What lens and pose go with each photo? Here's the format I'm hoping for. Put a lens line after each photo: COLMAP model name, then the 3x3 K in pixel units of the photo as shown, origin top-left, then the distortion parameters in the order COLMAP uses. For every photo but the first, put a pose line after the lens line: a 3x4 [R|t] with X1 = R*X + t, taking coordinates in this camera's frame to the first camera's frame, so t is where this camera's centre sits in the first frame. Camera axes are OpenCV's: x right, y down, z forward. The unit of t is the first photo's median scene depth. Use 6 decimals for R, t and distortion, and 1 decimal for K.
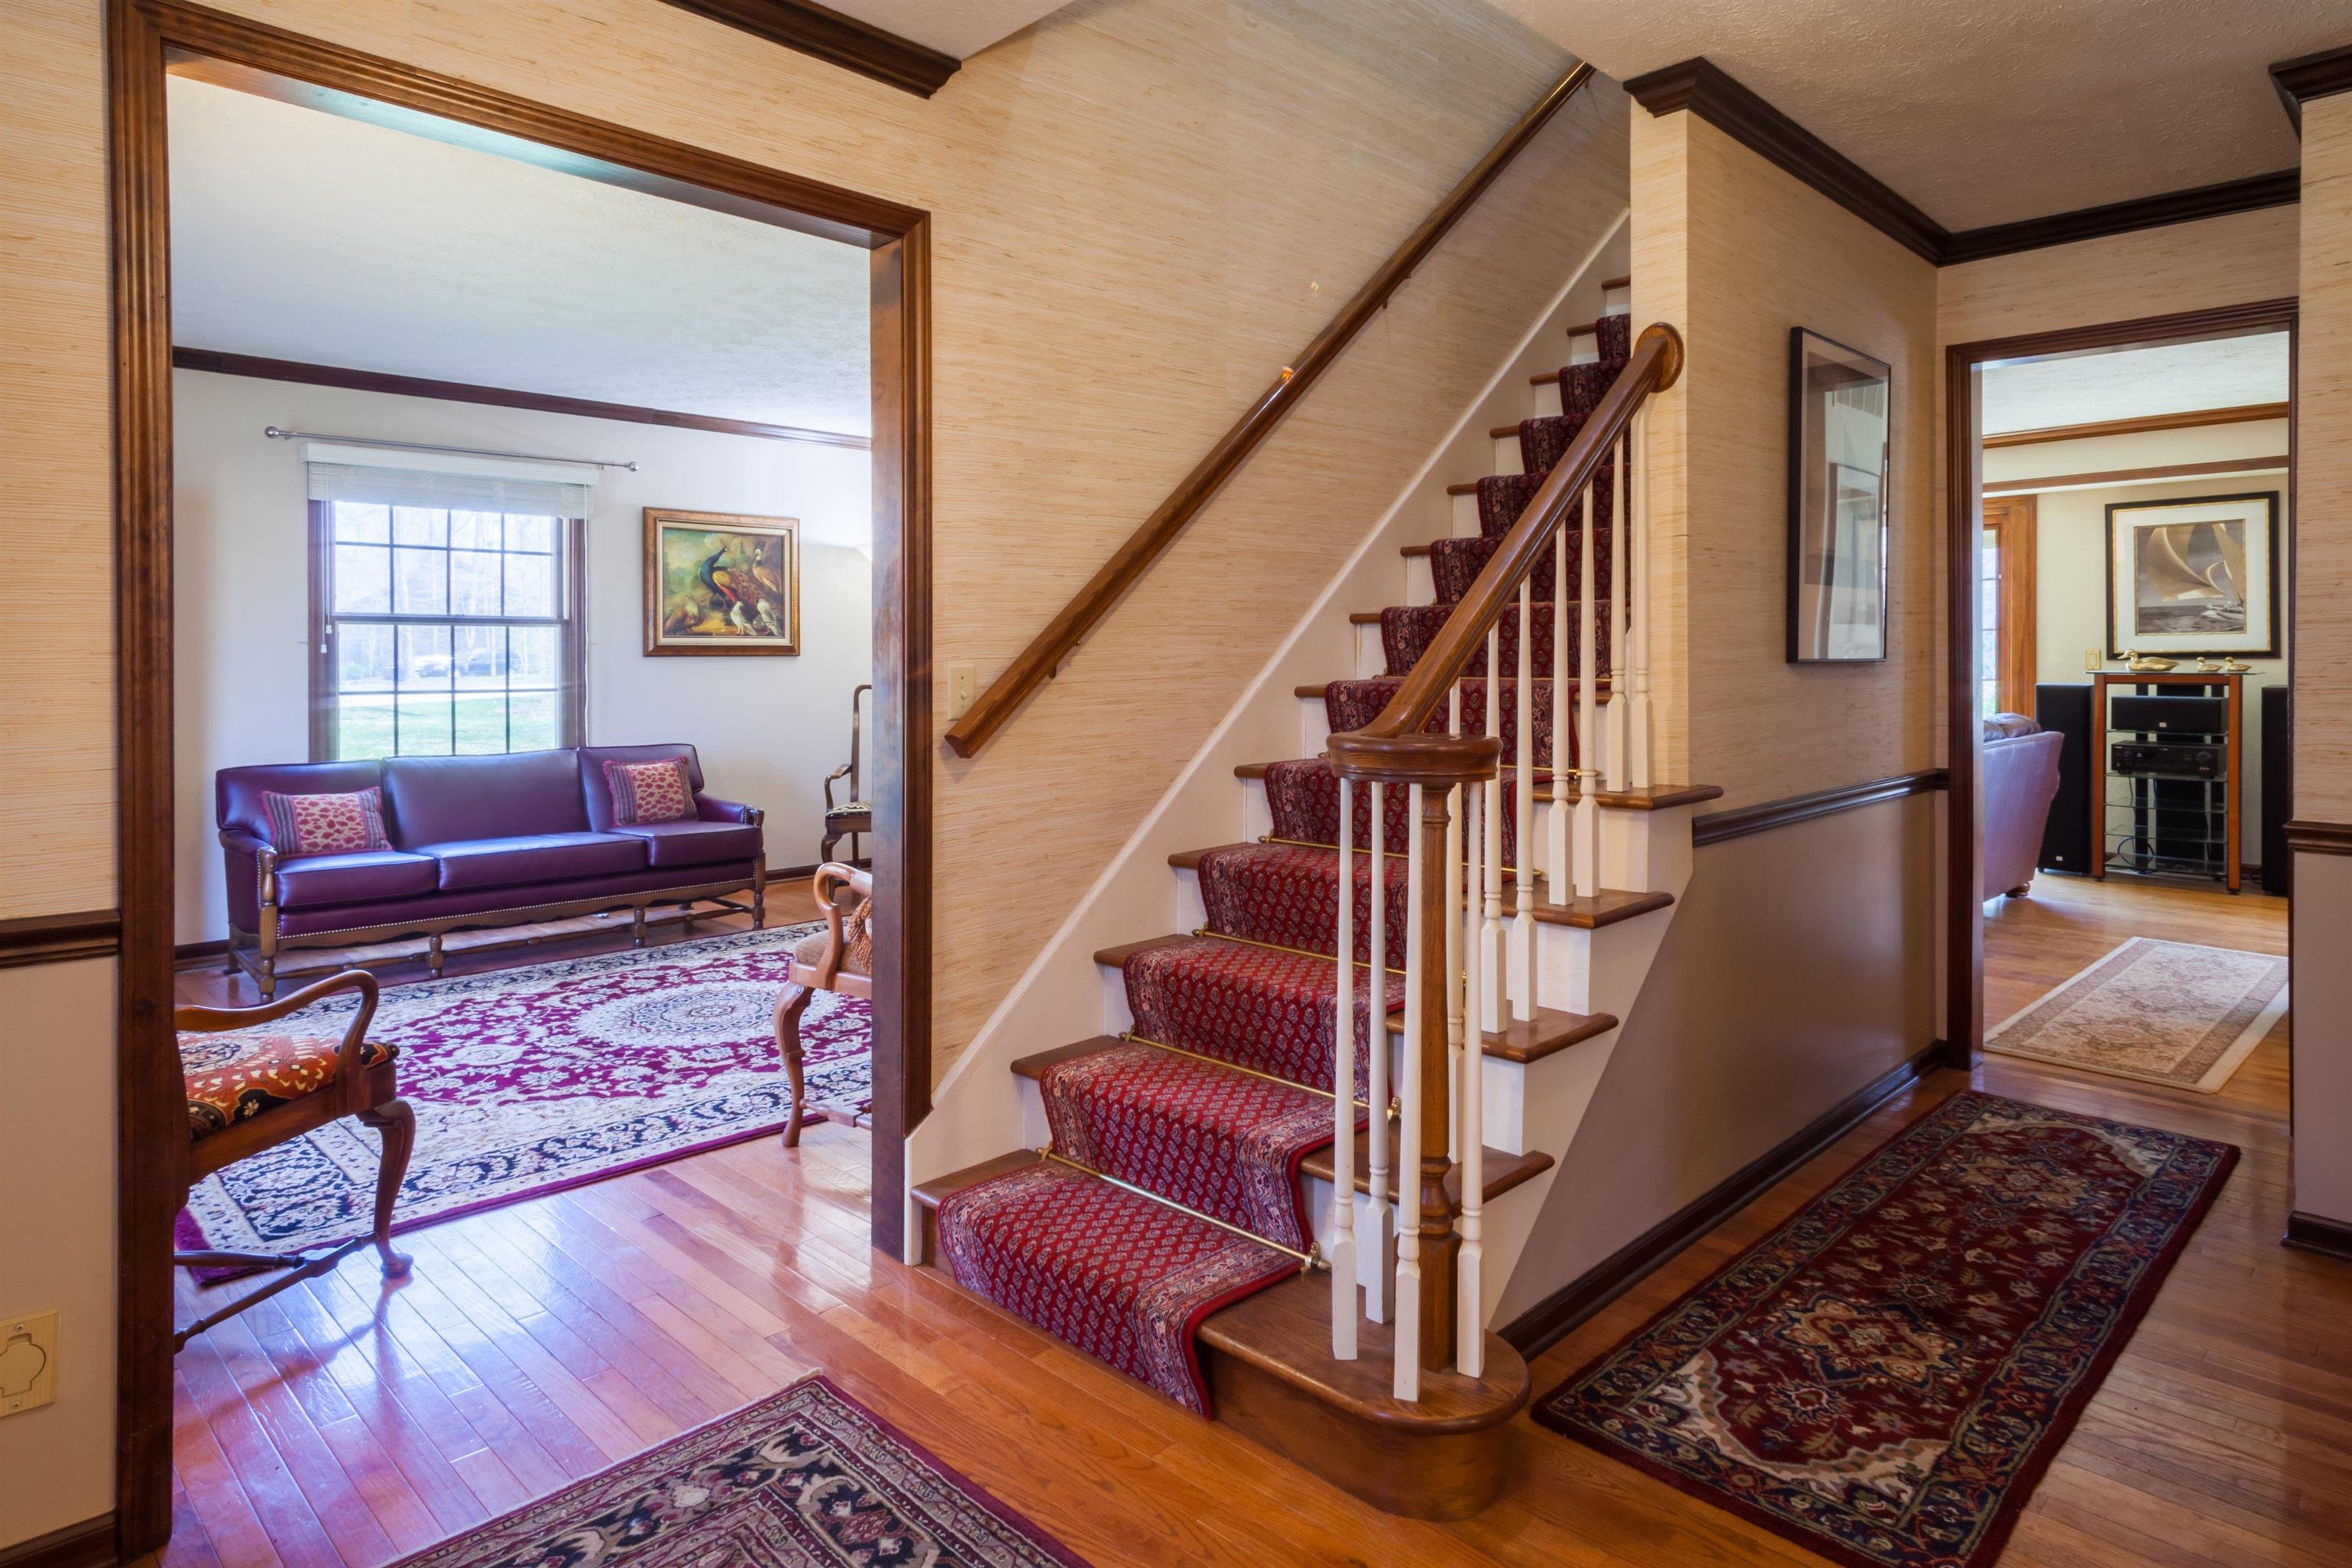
lens RADIAL K [[1368.1, 0, 1177.3], [0, 1368.1, 652.0], [0, 0, 1]] dist [0.005264, 0.000844]
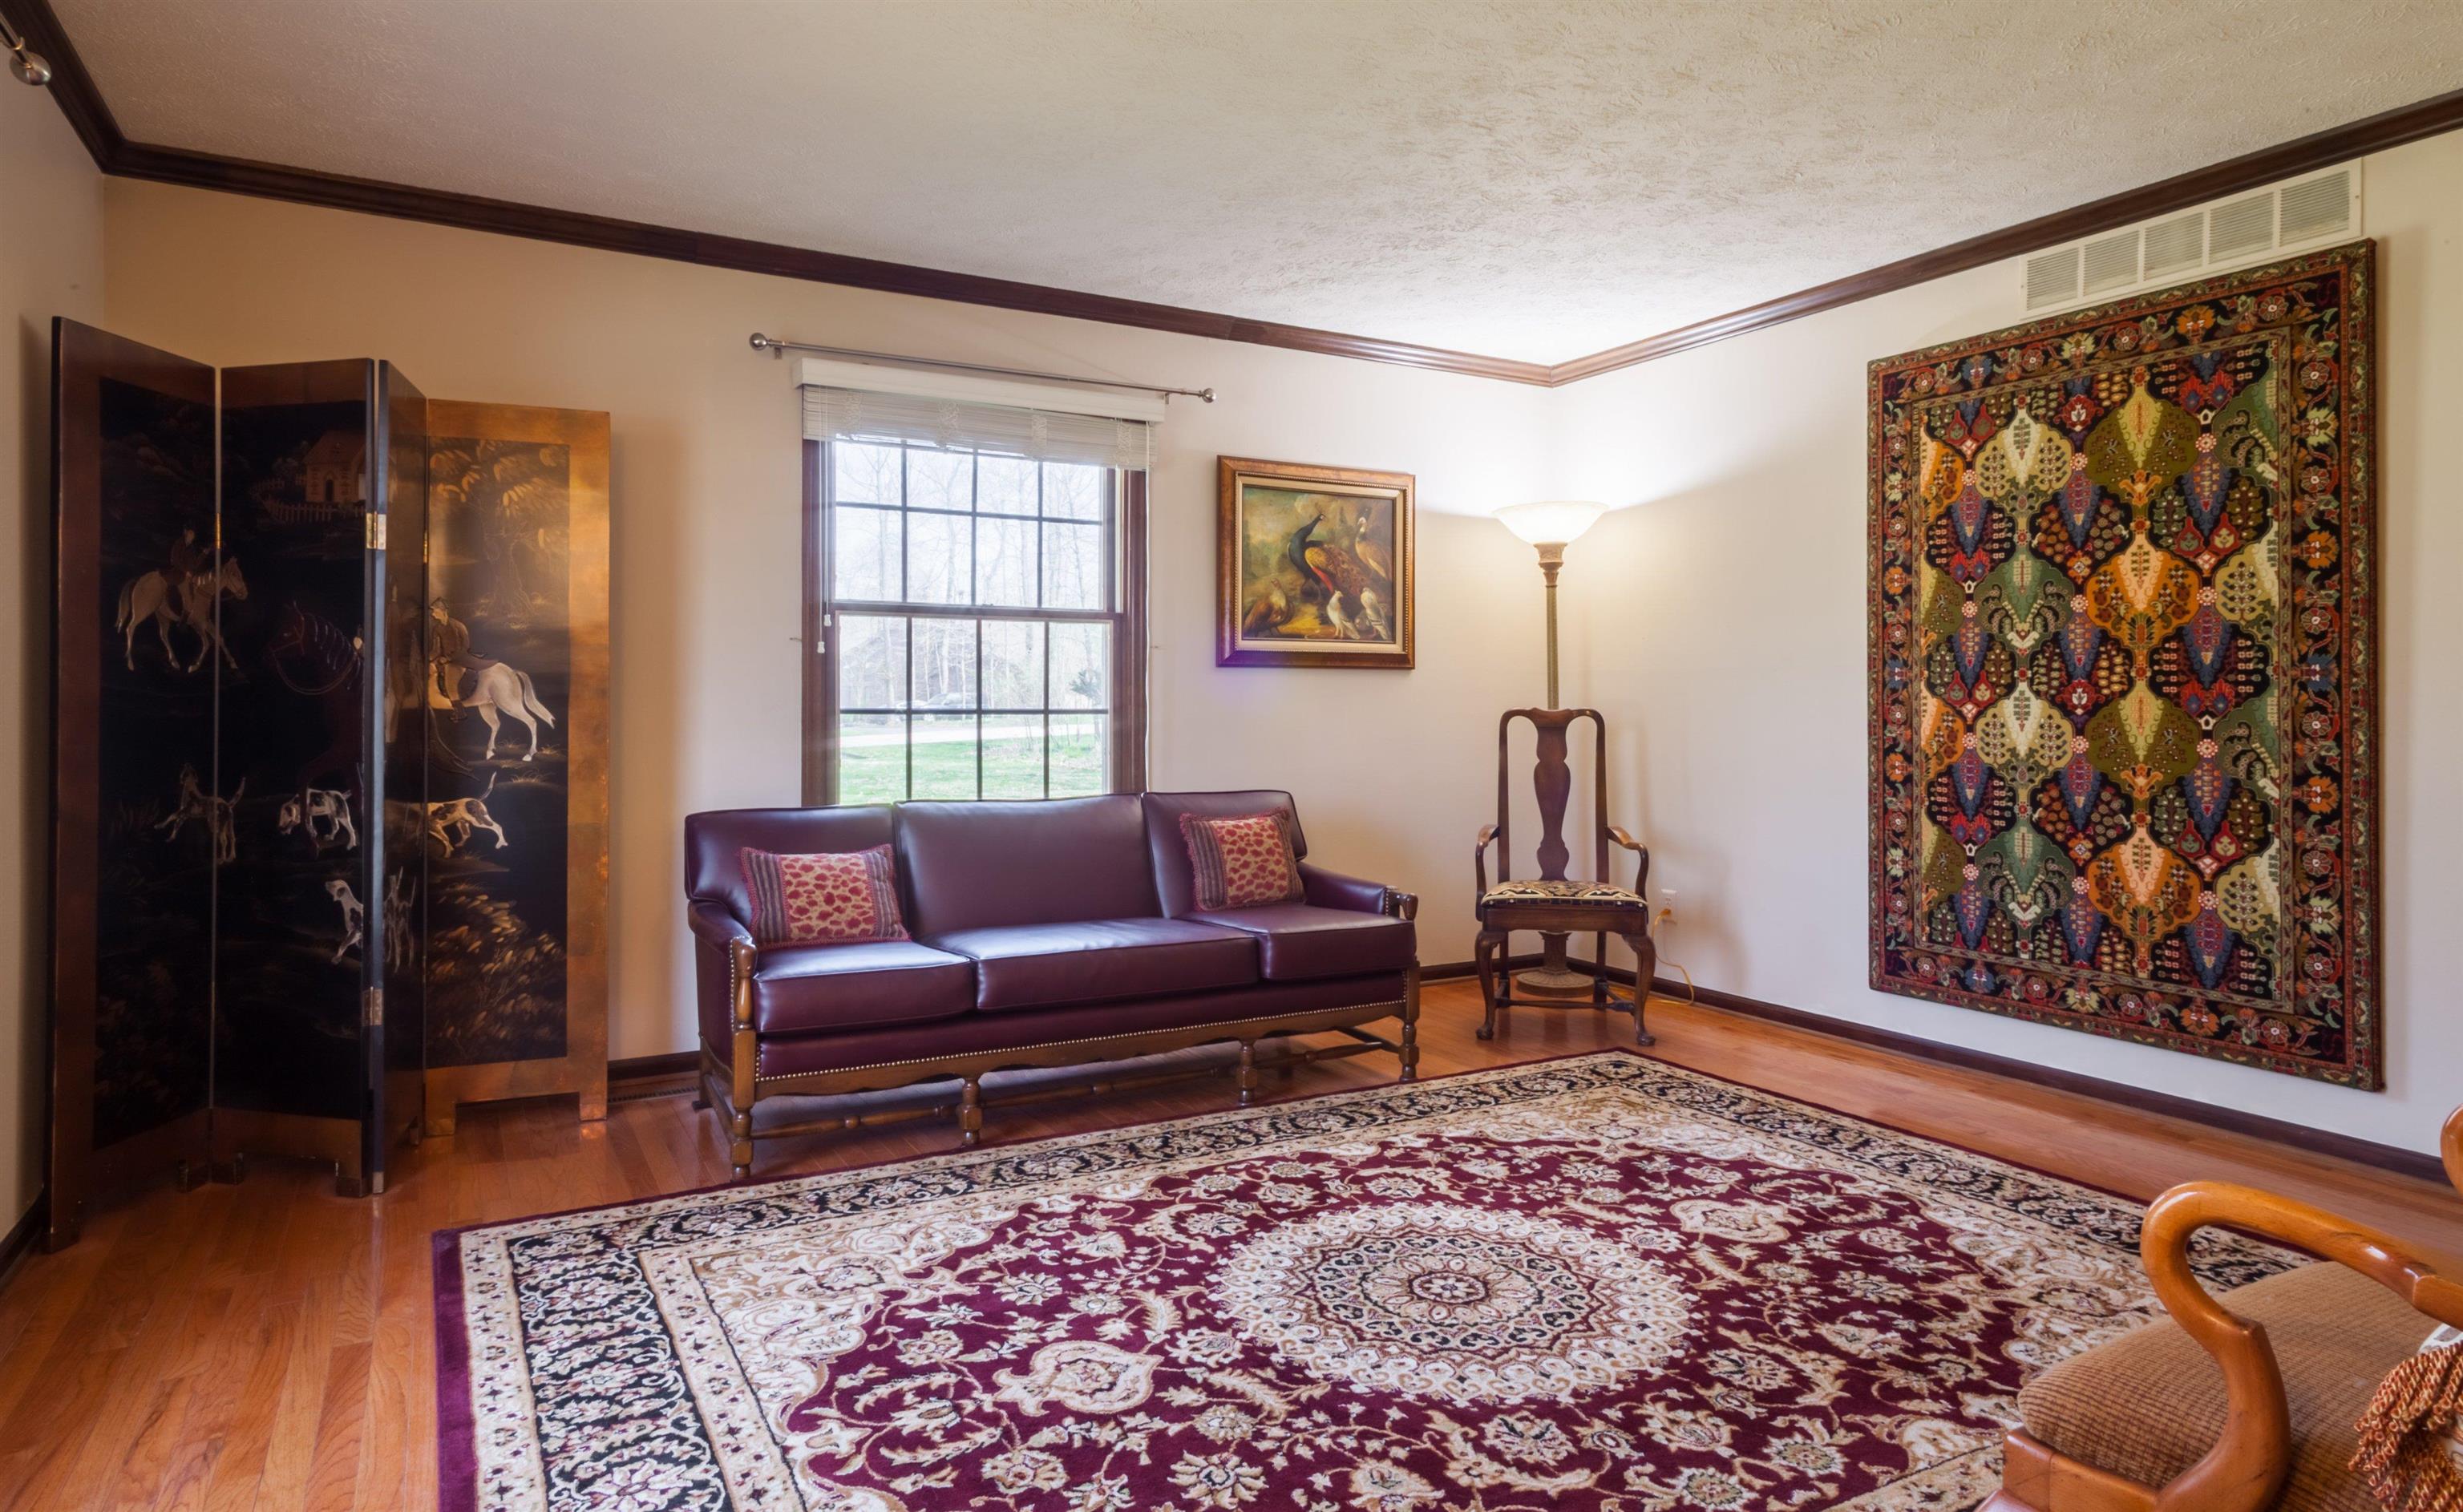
lens RADIAL K [[1405.2, 0, 1226.9], [0, 1405.2, 691.6], [0, 0, 1]] dist [0.001997, 0.000586]
pose [[0.962134, 0.001166, -0.272574, -0.207409], [-0.002828, 0.999980, -0.005707, 0.022880], [0.272562, 0.006262, 0.962118, 0.333799]]
